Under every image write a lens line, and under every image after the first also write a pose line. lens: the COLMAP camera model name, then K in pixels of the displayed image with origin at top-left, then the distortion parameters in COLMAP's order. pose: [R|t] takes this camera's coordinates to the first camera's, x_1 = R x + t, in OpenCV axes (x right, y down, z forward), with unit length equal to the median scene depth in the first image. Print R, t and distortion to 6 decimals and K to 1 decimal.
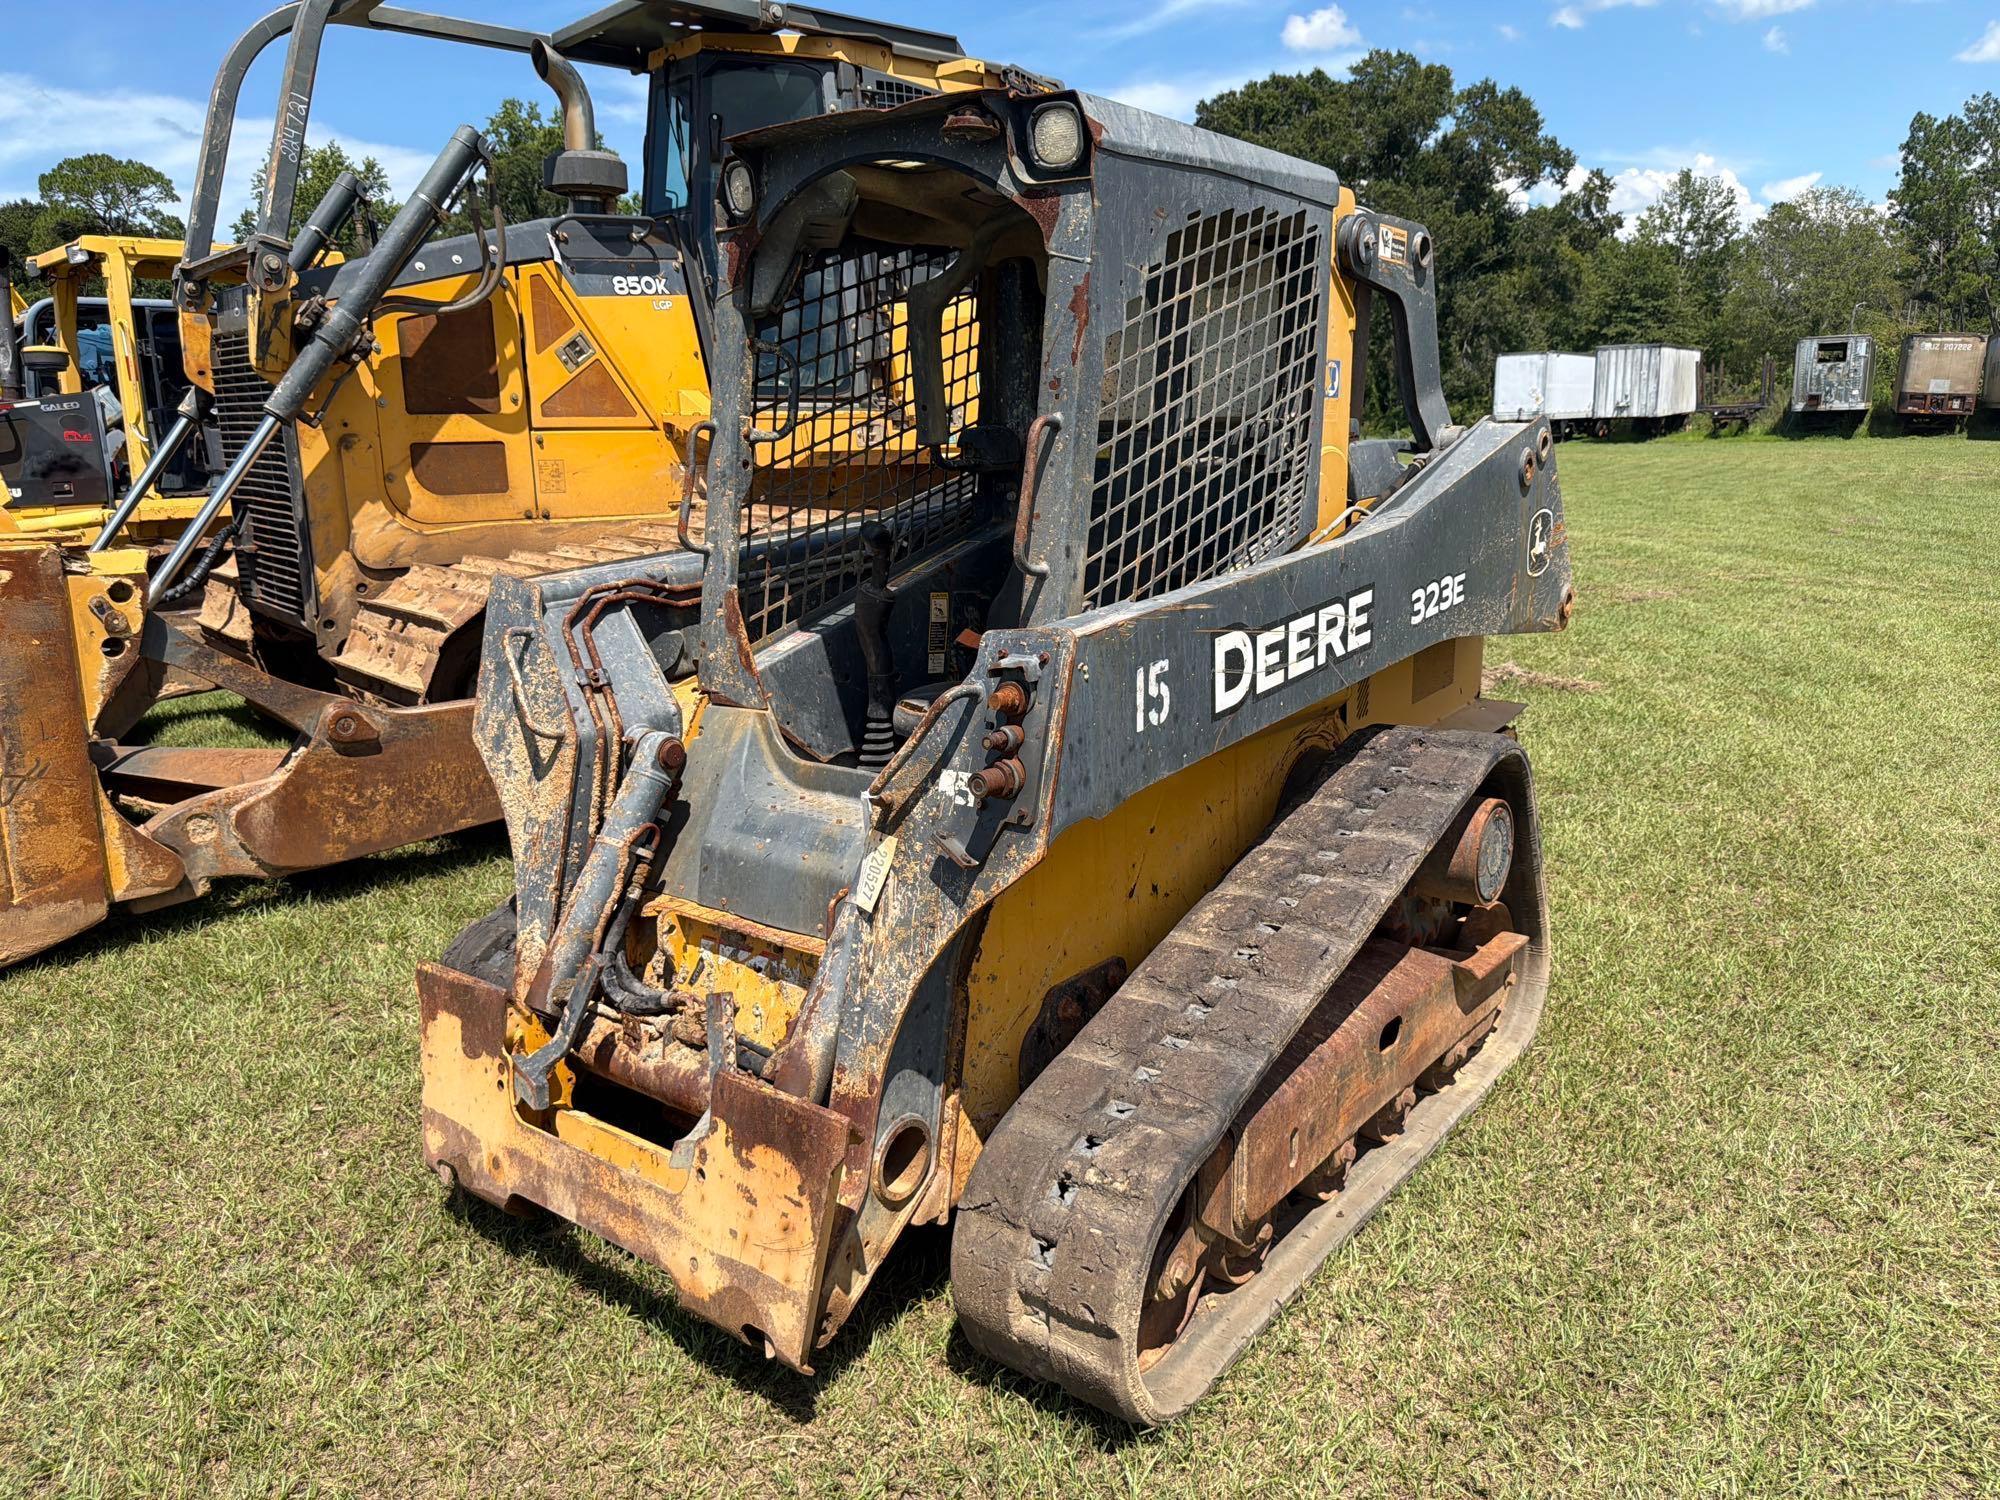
lens RADIAL K [[1493.8, 0, 1004.3], [0, 1493.8, 778.3], [0, 0, 1]] dist [0.116353, -0.217239]
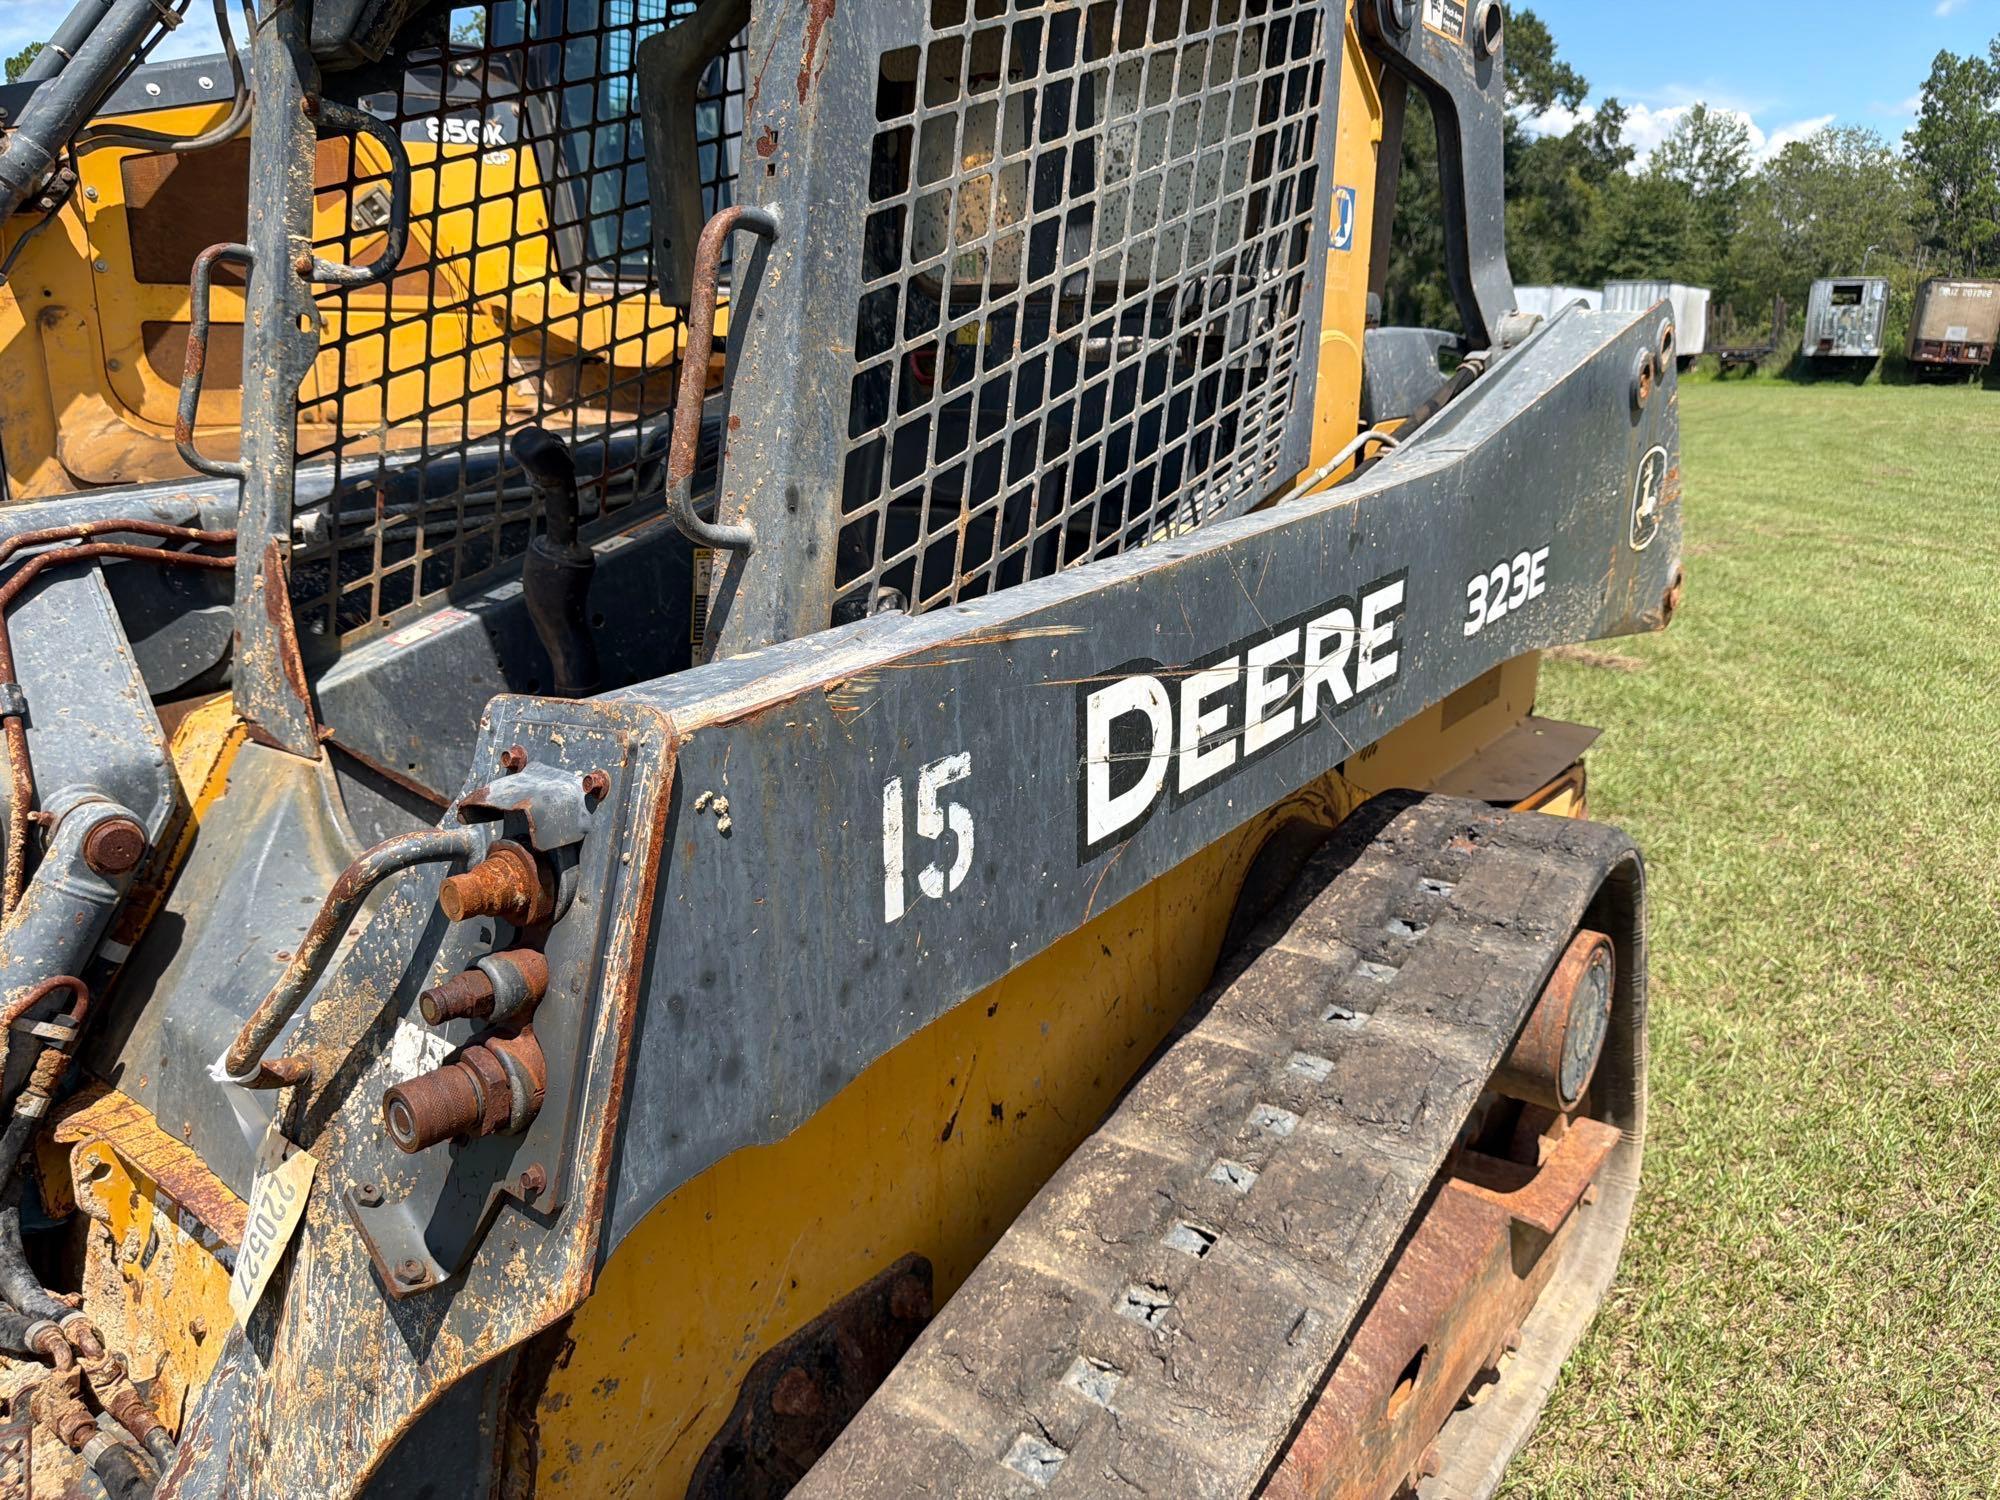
lens RADIAL K [[1511.5, 0, 1000.0], [0, 1511.5, 750.0], [0, 0, 1]] dist [0.068325, -0.123360]
pose [[0.999584, 0.027337, 0.009240, 0.071226], [-0.027591, 0.999211, 0.028582, -0.057954], [-0.008451, -0.028825, 0.999549, 0.340116]]
